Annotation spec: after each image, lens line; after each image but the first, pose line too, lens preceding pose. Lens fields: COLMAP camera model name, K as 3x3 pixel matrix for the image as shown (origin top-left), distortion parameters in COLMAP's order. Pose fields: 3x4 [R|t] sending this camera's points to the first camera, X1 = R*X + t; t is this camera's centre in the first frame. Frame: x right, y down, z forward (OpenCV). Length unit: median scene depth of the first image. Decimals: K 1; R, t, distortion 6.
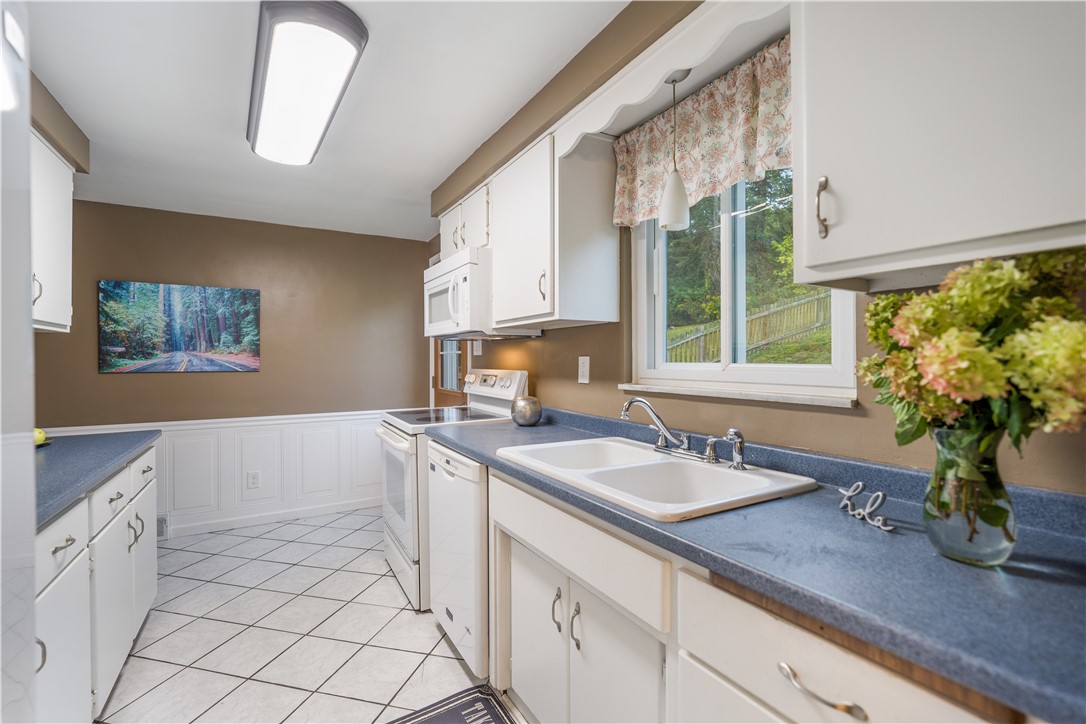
lens RADIAL K [[480.8, 0, 540.2], [0, 480.8, 360.4], [0, 0, 1]] dist [-0.000519, 0.000269]
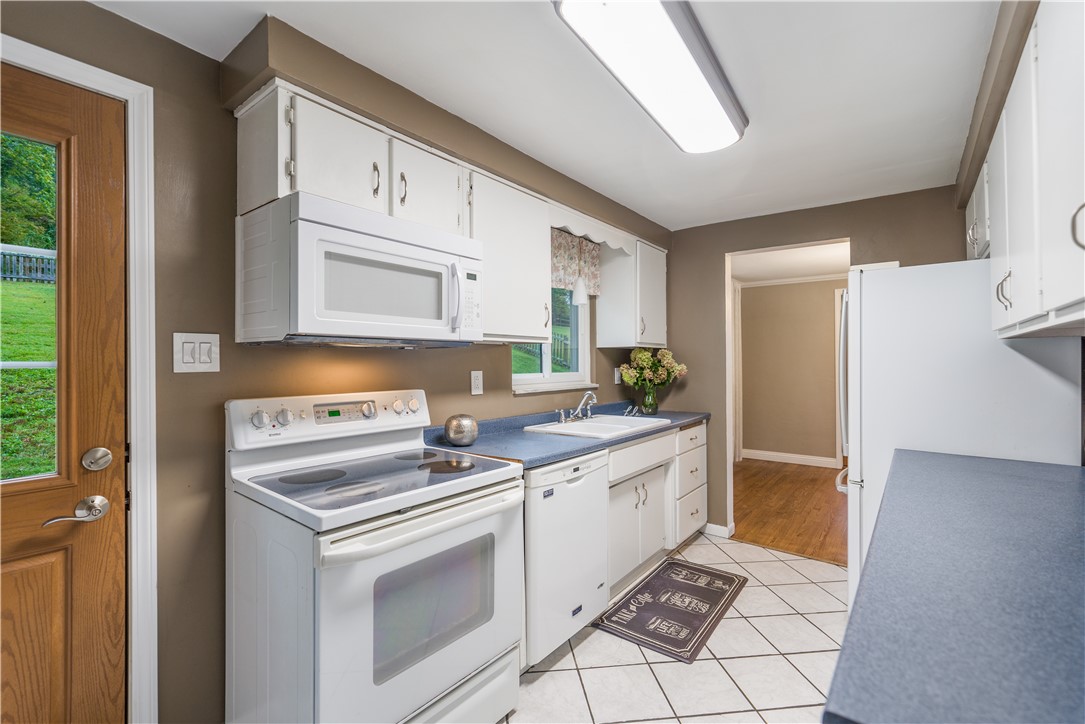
lens RADIAL K [[480.4, 0, 540.4], [0, 480.4, 359.3], [0, 0, 1]] dist [-0.000519, 0.000269]
pose [[-0.373395, 0.009002, 0.927629, -1.012797], [0.007055, 0.999952, -0.006863, -0.026181], [-0.927646, 0.003982, -0.373440, 1.283913]]
